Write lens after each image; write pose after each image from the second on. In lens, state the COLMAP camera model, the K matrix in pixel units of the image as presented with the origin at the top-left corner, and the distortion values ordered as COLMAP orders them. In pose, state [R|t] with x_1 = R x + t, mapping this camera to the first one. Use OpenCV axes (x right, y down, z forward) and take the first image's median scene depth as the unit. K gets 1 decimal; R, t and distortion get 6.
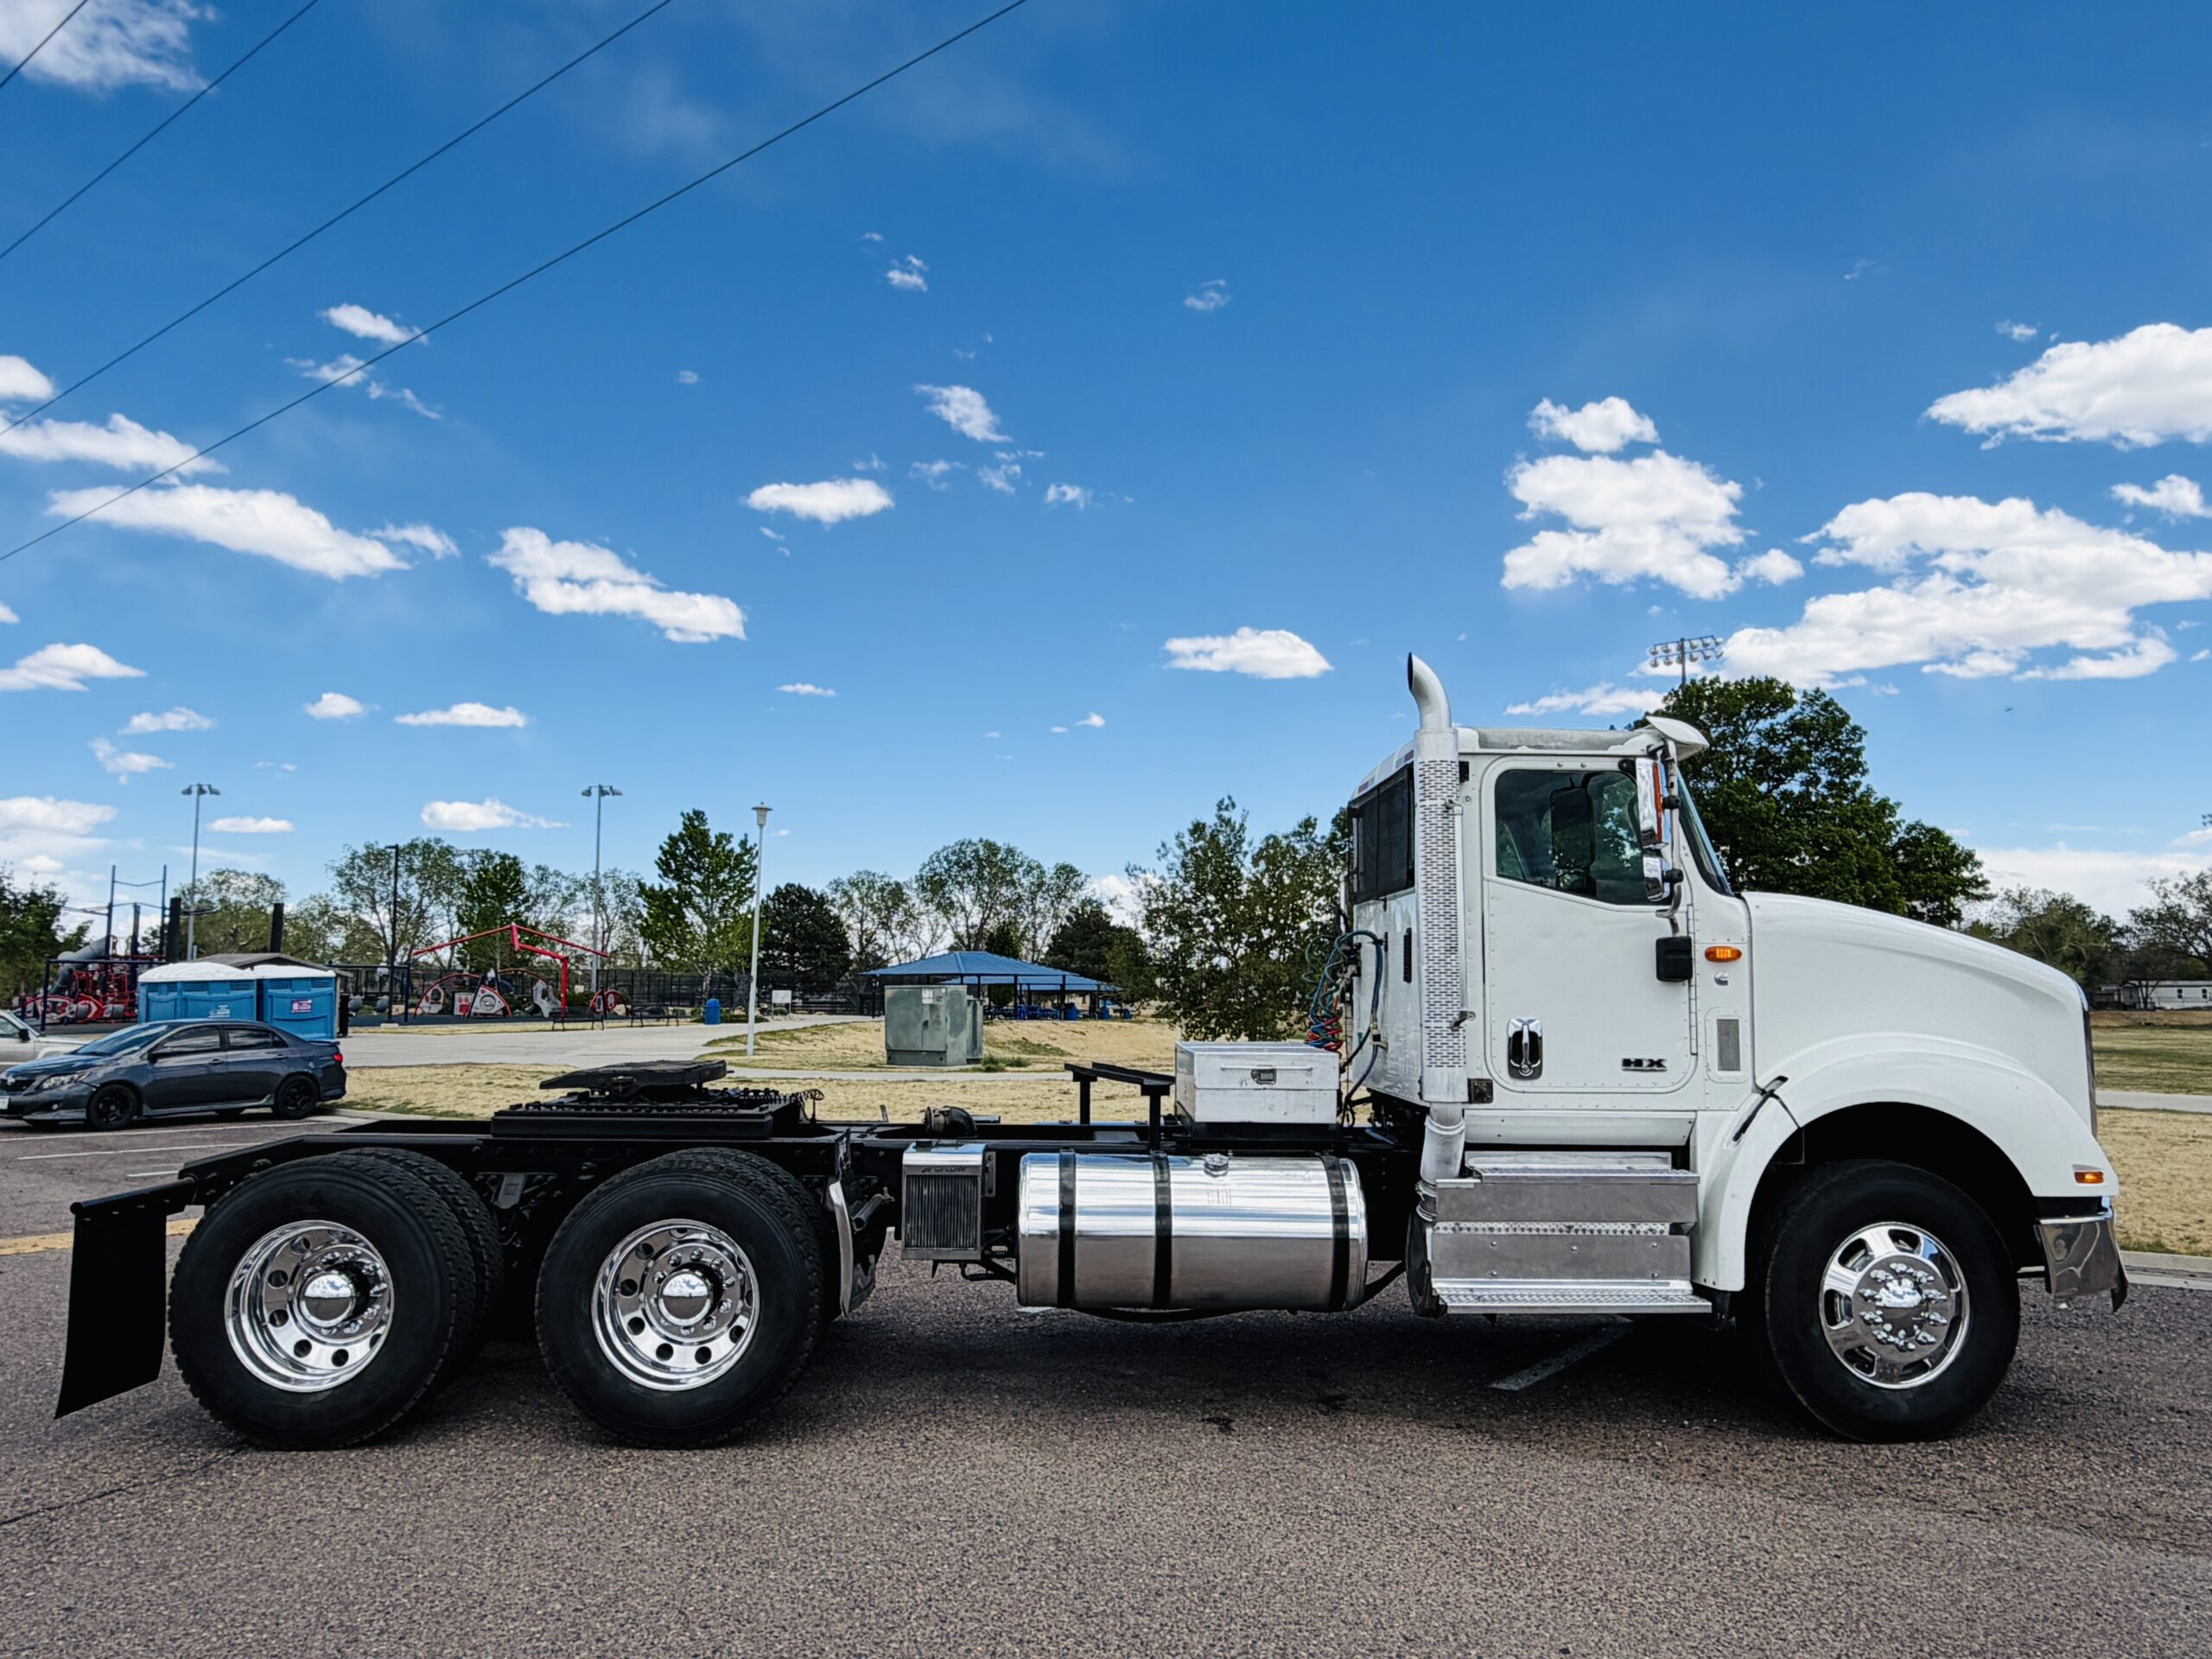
lens RADIAL K [[1710.5, 0, 1106.0], [0, 1710.5, 829.5], [0, 0, 1]] dist [0.003192, -0.001444]
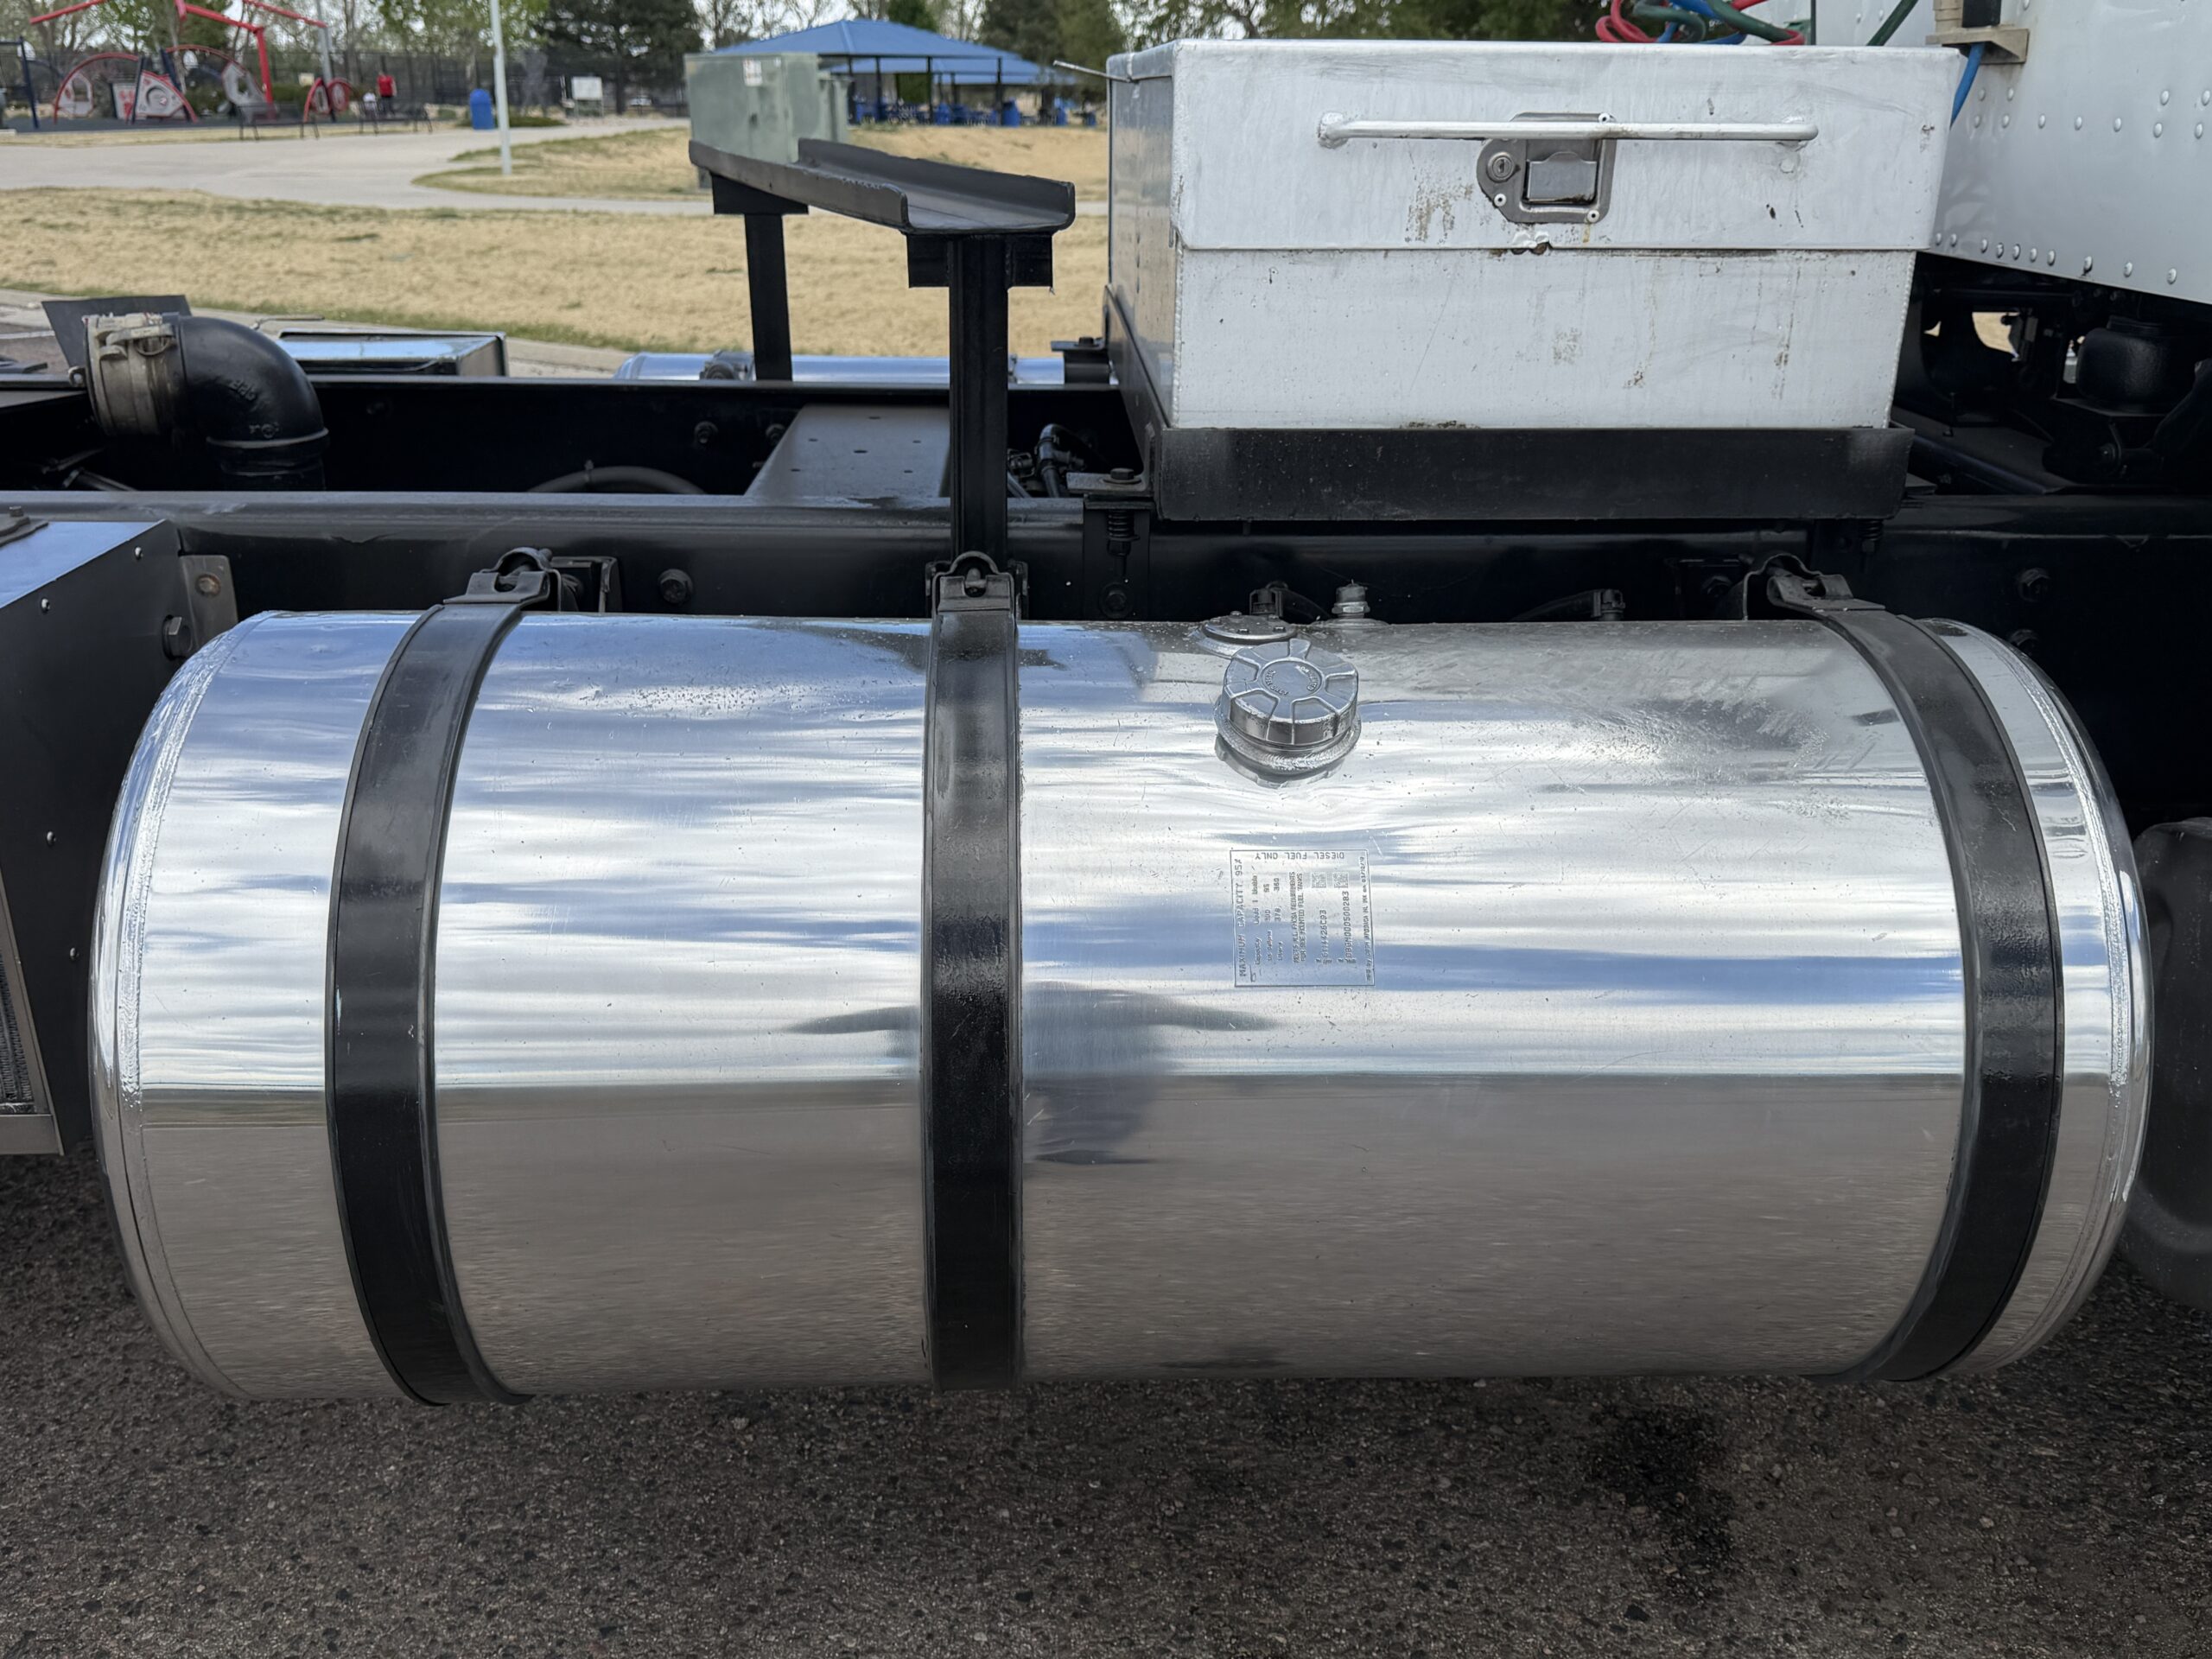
lens RADIAL K [[1995.1, 0, 1106.0], [0, 1995.1, 829.5], [0, 0, 1]] dist [0.050868, -0.121722]
pose [[0.999917, -0.003881, 0.012268, 0.008708], [-0.001749, 0.903566, 0.428445, 0.023851], [-0.012748, -0.428431, 0.903485, 0.160666]]
